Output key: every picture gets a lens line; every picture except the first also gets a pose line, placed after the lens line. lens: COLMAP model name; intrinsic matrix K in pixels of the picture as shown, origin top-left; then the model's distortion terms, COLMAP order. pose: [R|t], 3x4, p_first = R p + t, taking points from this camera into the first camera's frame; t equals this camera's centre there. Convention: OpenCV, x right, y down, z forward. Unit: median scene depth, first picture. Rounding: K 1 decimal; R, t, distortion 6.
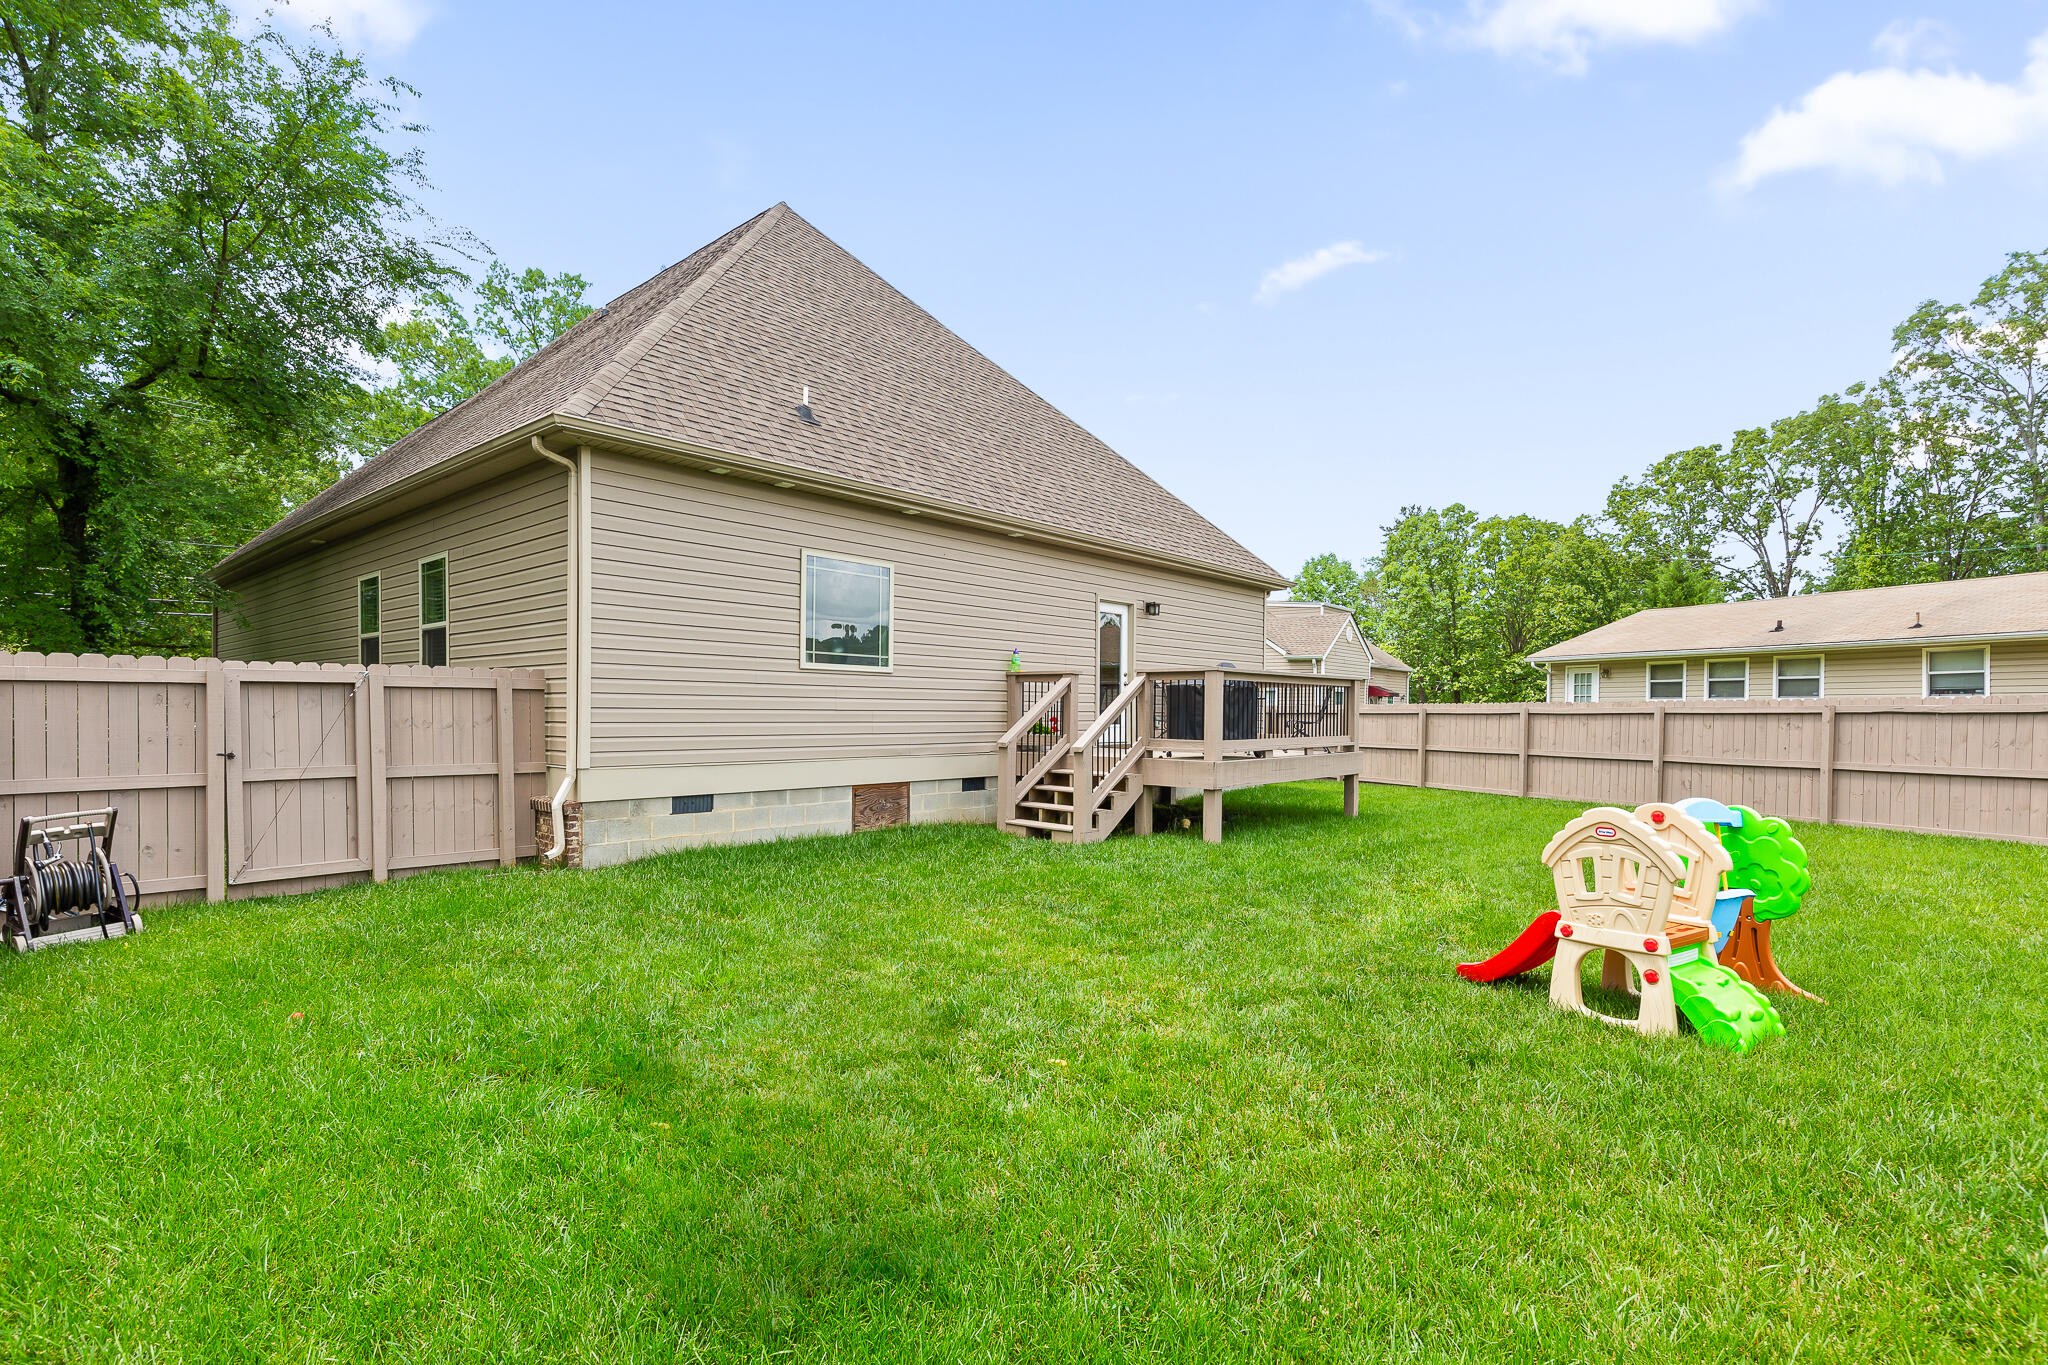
lens RADIAL K [[956.5, 0, 1014.2], [0, 956.5, 698.6], [0, 0, 1]] dist [0.003349, 0.000036]
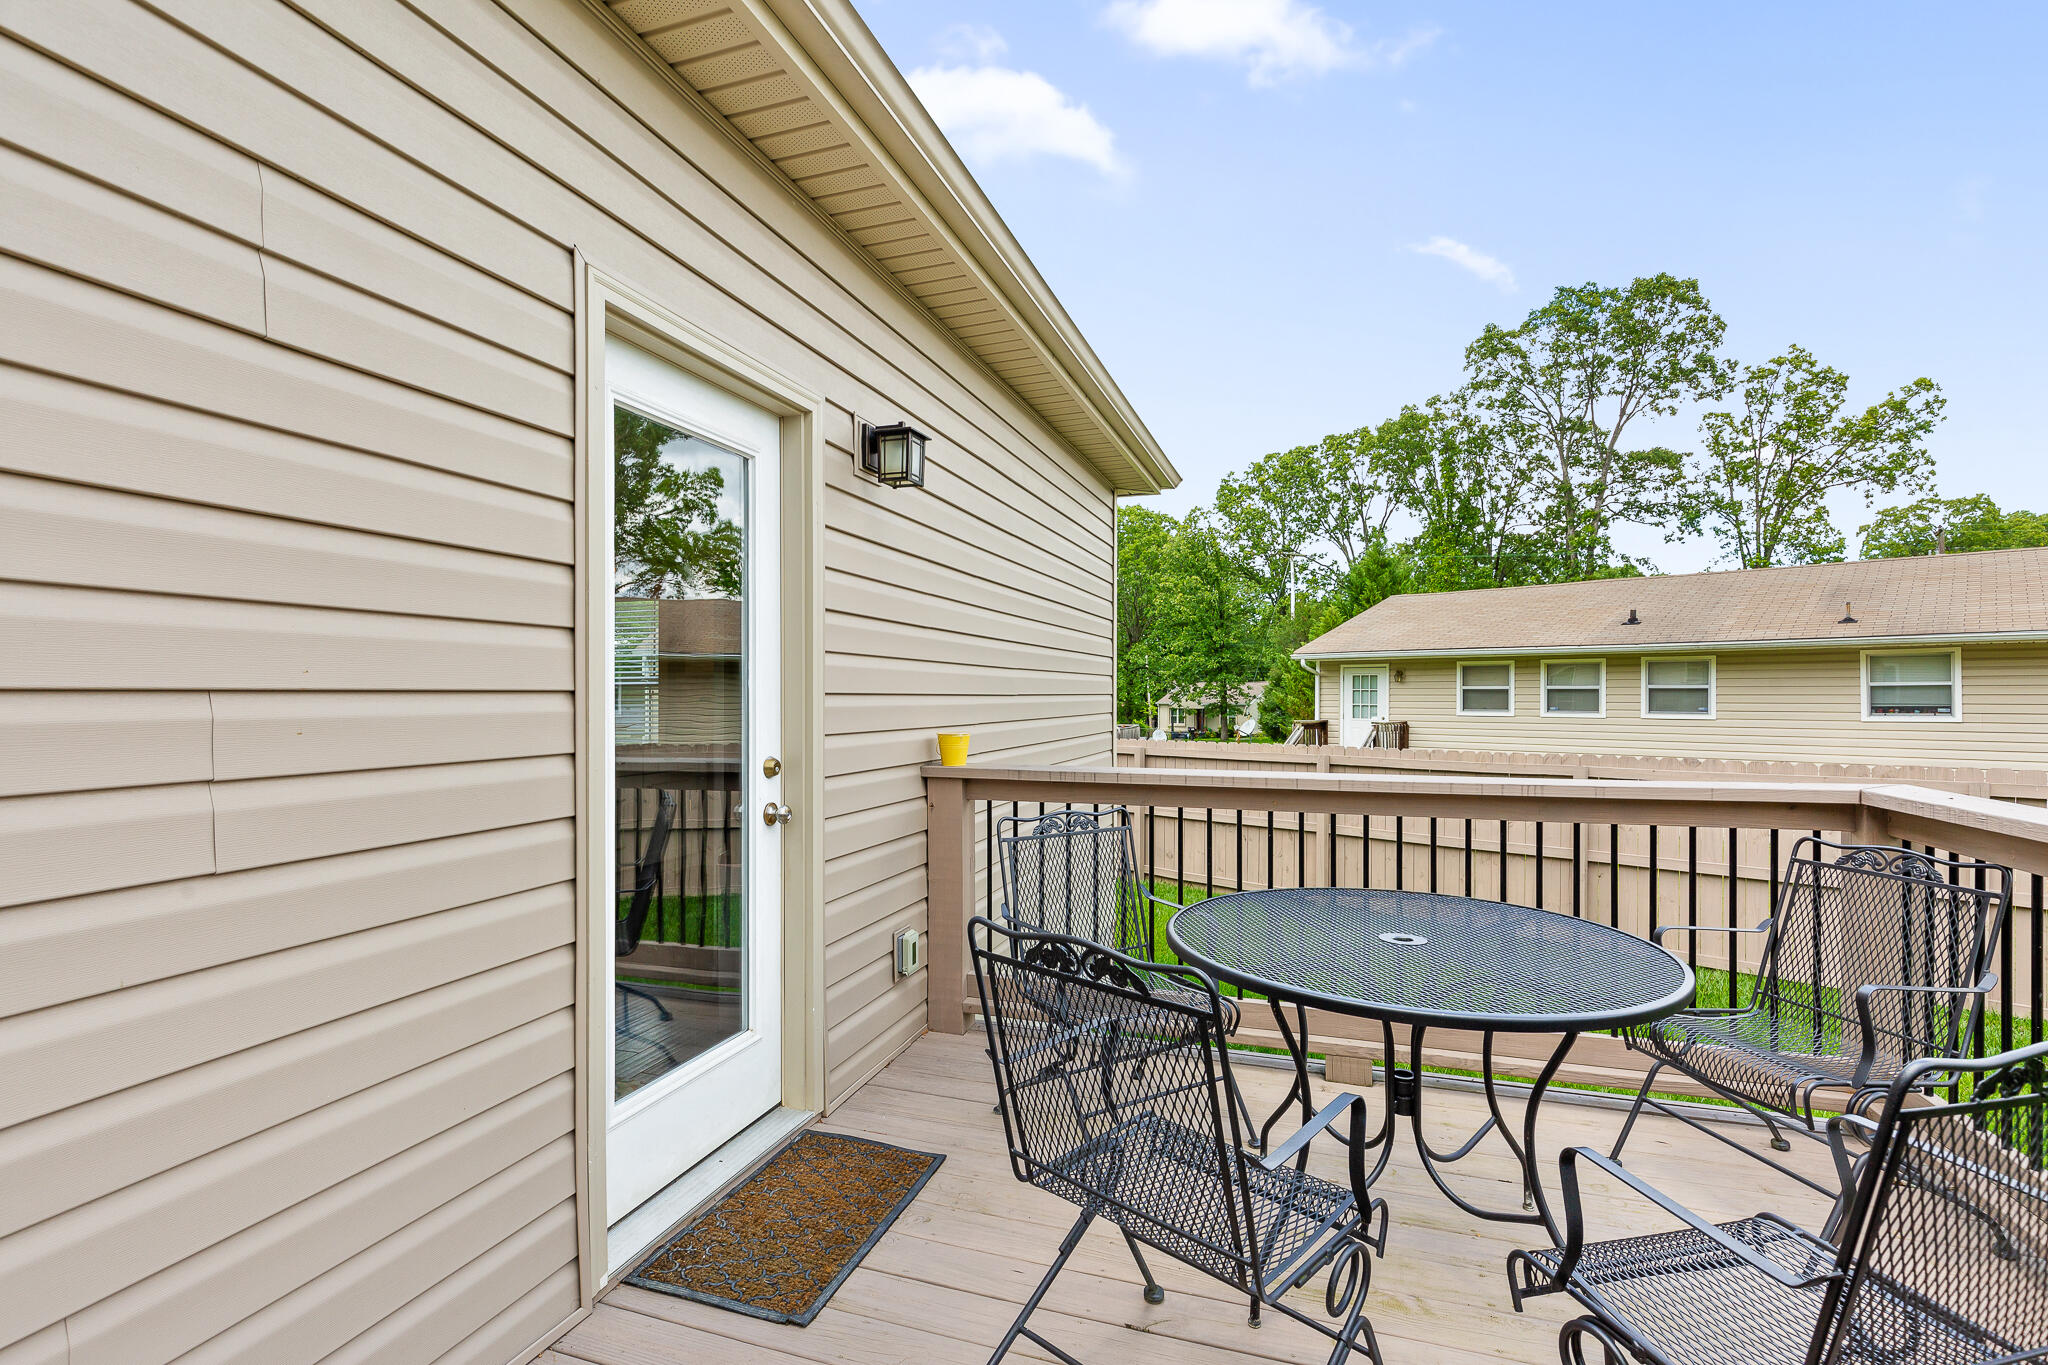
lens RADIAL K [[956.5, 0, 1014.2], [0, 956.5, 698.6], [0, 0, 1]] dist [0.003349, 0.000036]
pose [[0.918890, -0.010502, 0.394374, 0.043122], [0.003941, 0.999840, 0.017443, -0.021469], [-0.394494, -0.014474, 0.918785, 0.407400]]
